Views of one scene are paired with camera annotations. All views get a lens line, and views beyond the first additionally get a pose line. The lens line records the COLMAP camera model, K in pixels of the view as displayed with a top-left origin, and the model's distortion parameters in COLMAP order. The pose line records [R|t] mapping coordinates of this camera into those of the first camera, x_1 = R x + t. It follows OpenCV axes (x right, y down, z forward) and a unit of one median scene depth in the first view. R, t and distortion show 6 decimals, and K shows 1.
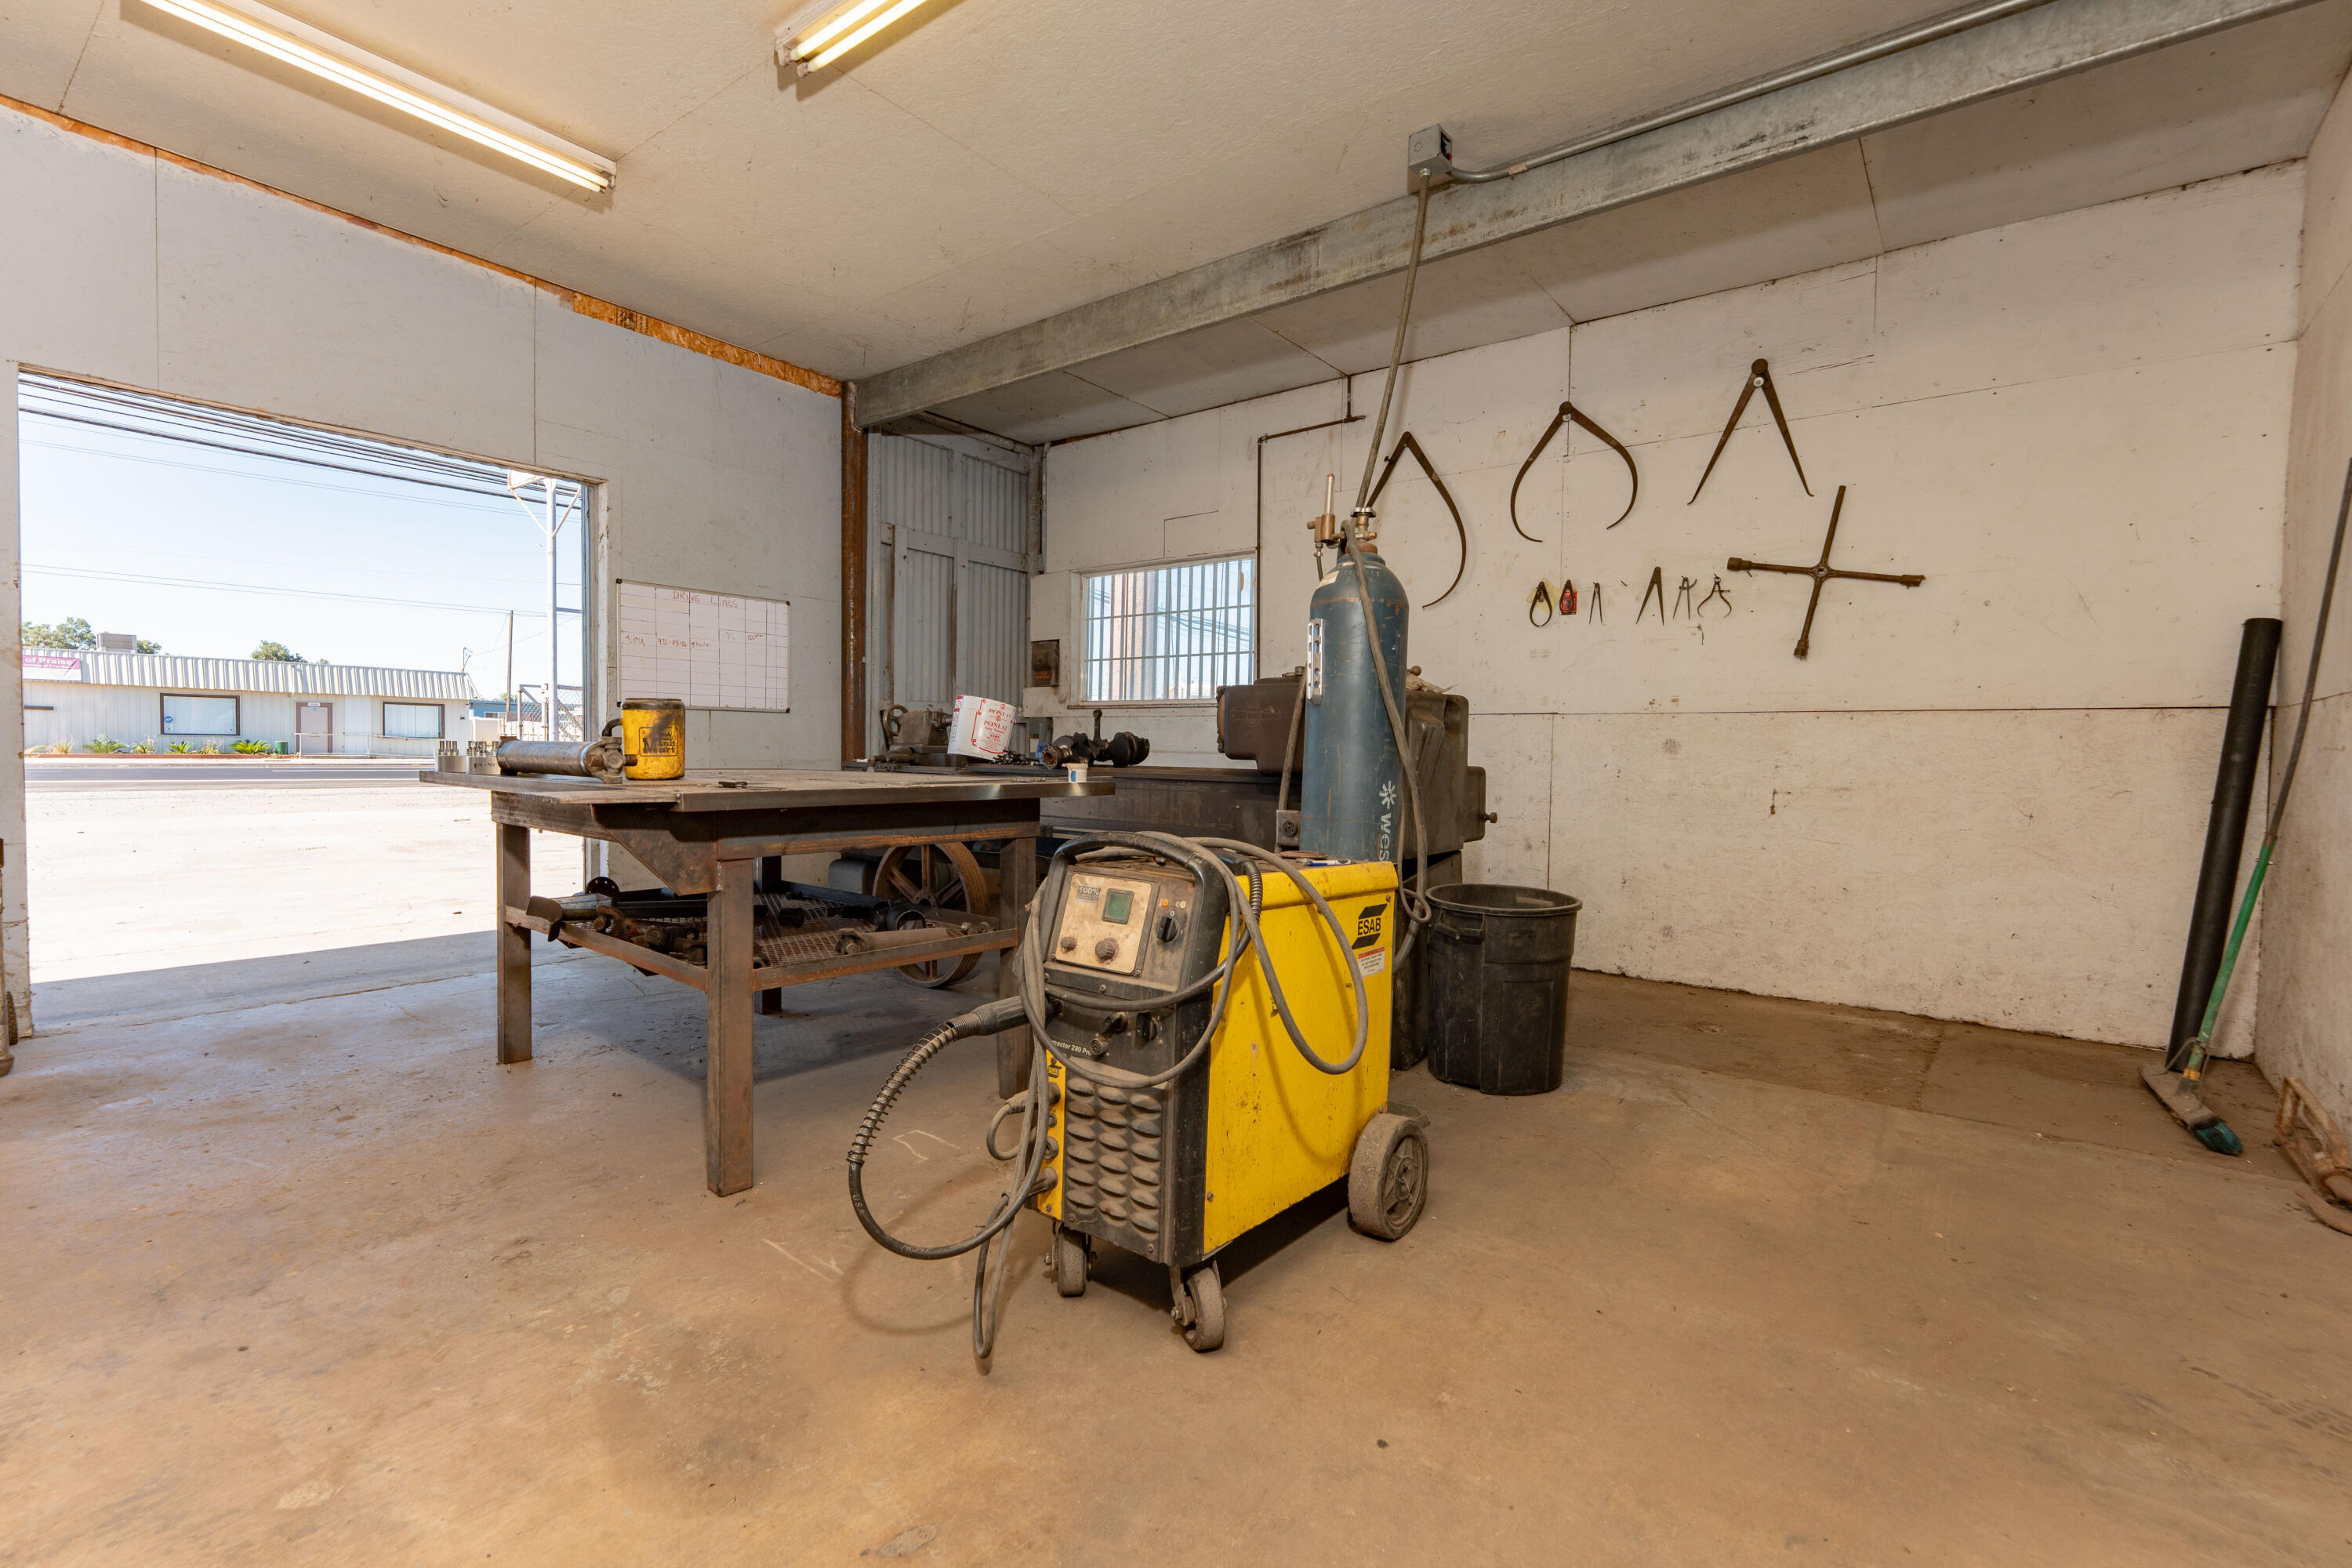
lens RADIAL K [[1049.7, 0, 1187.7], [0, 1049.7, 782.6], [0, 0, 1]] dist [-0.000945, -0.000061]
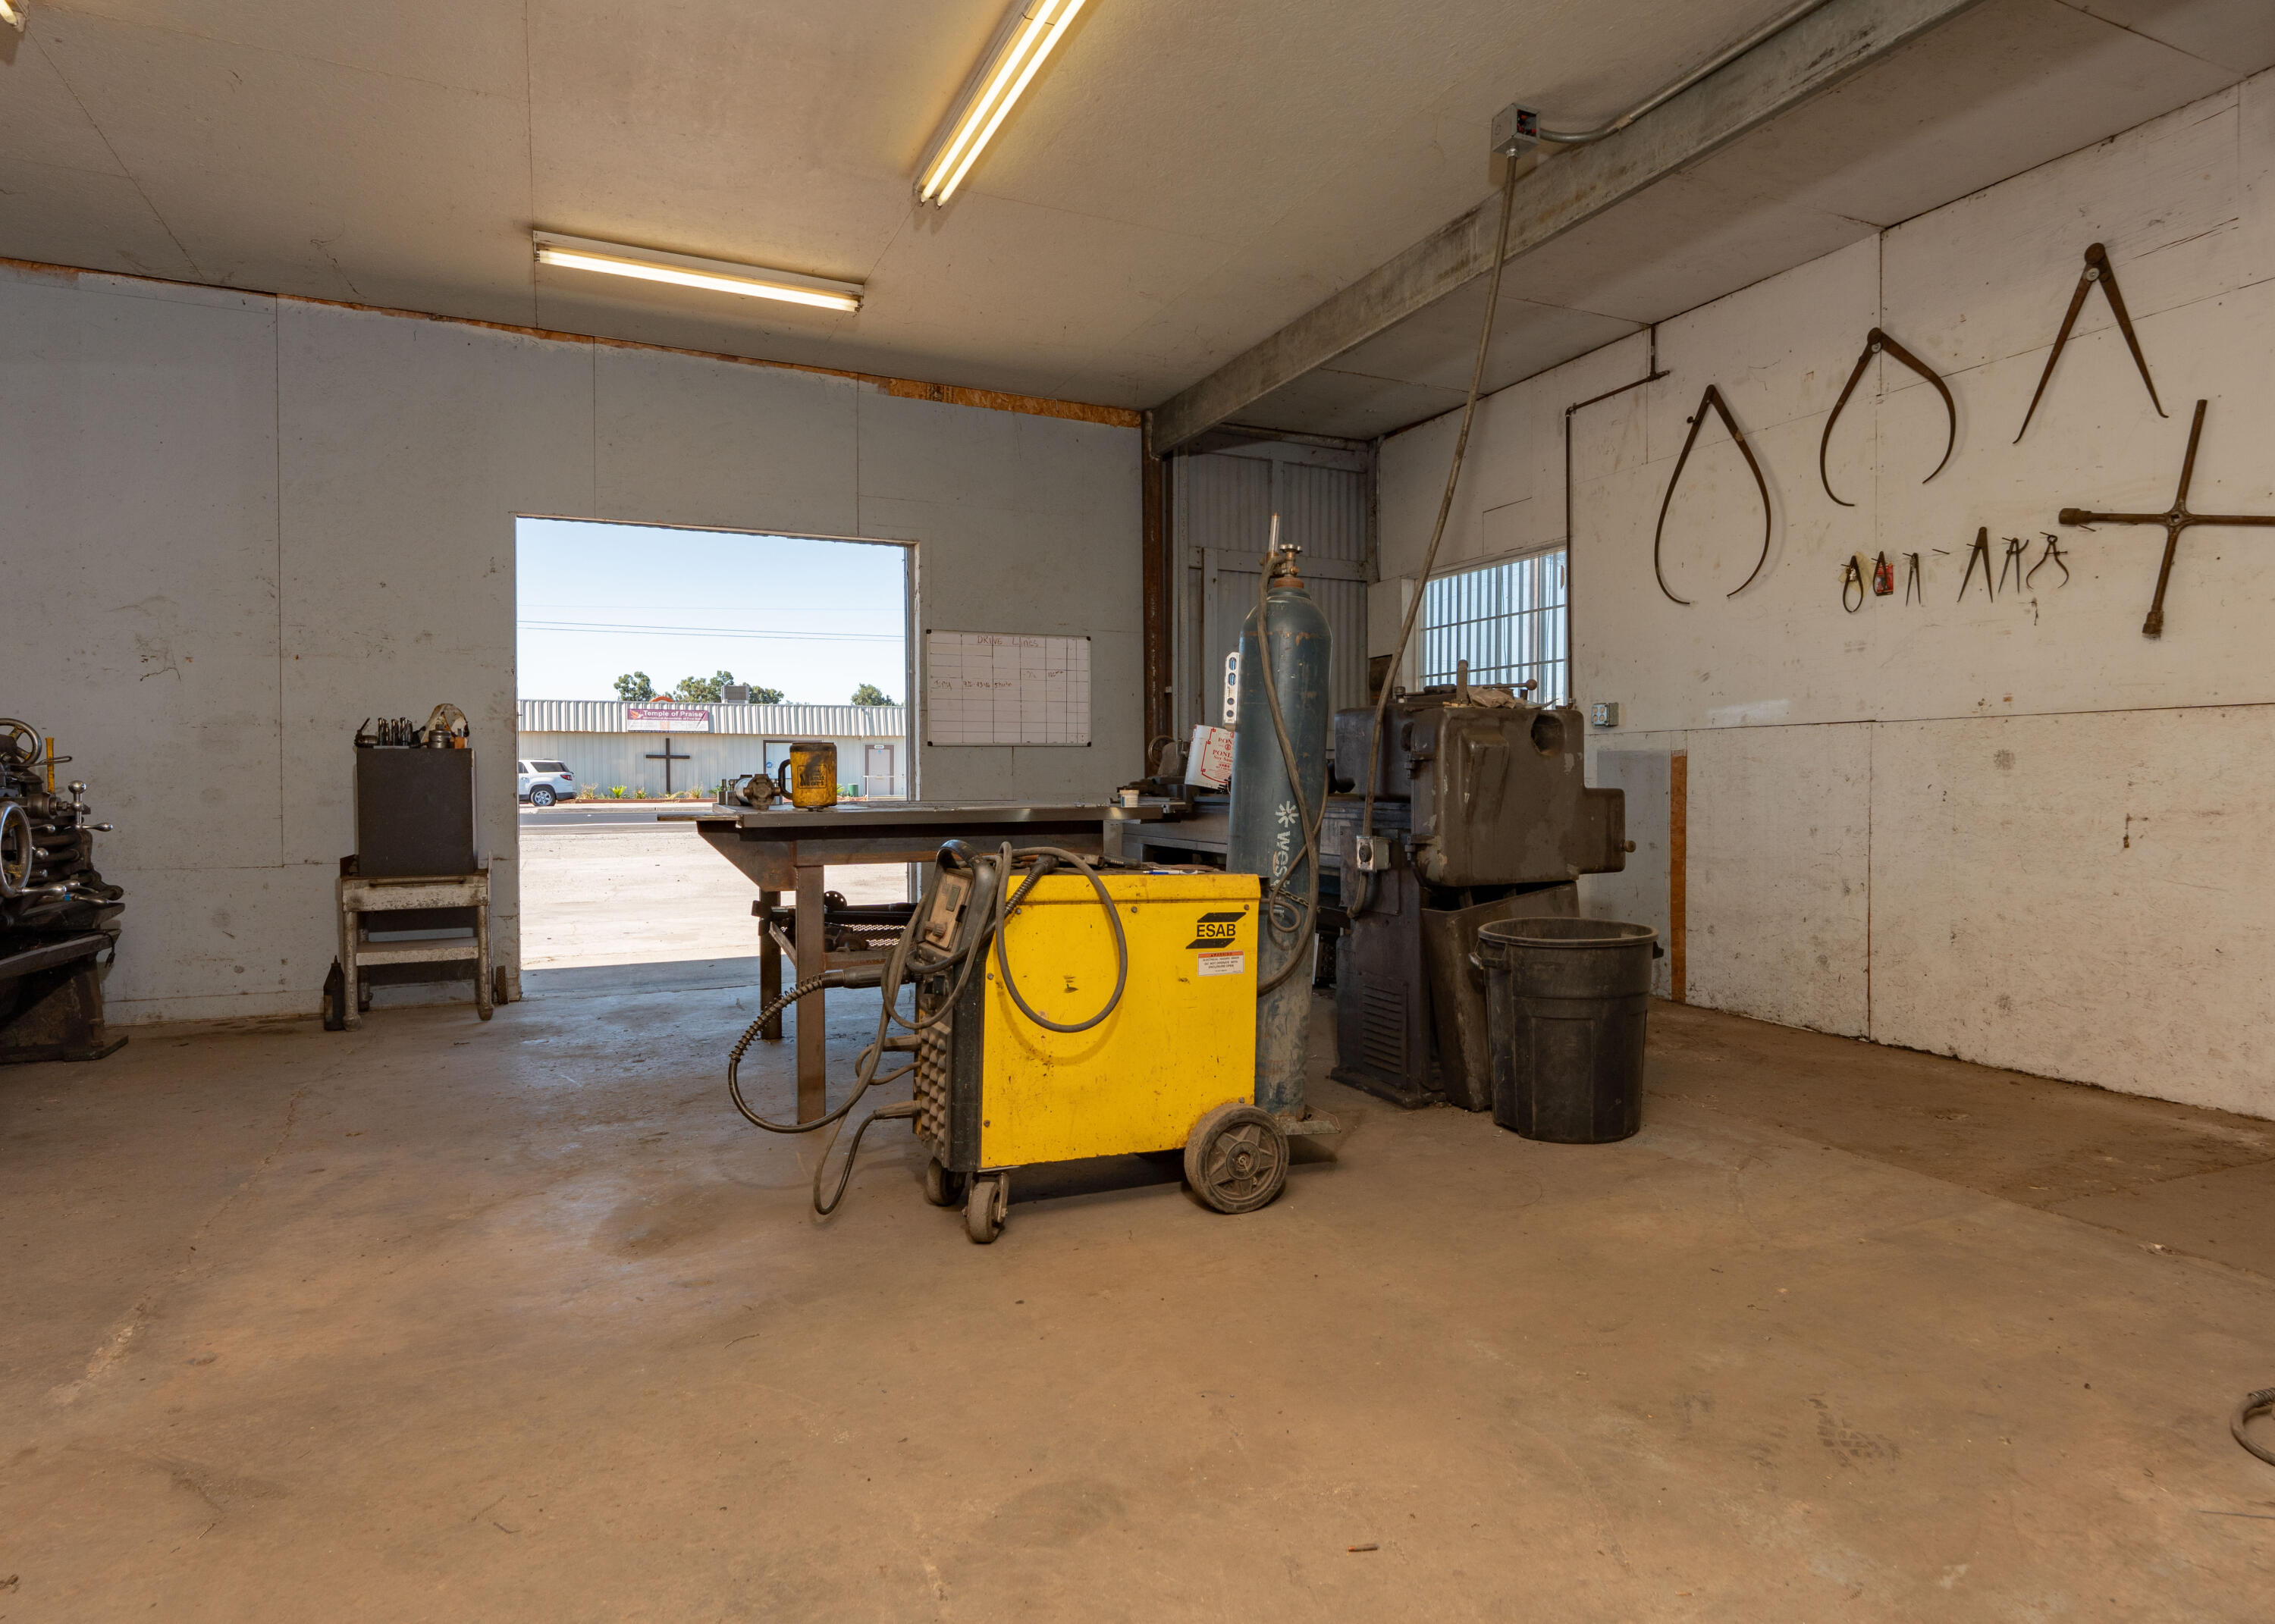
lens RADIAL K [[1357.9, 0, 1221.4], [0, 1357.9, 796.7], [0, 0, 1]] dist [0.000627, 0.000473]
pose [[0.894612, -0.011584, -0.446693, 0.403920], [0.002445, 0.999776, -0.021030, 0.012286], [0.446836, 0.017721, 0.894440, -0.142307]]
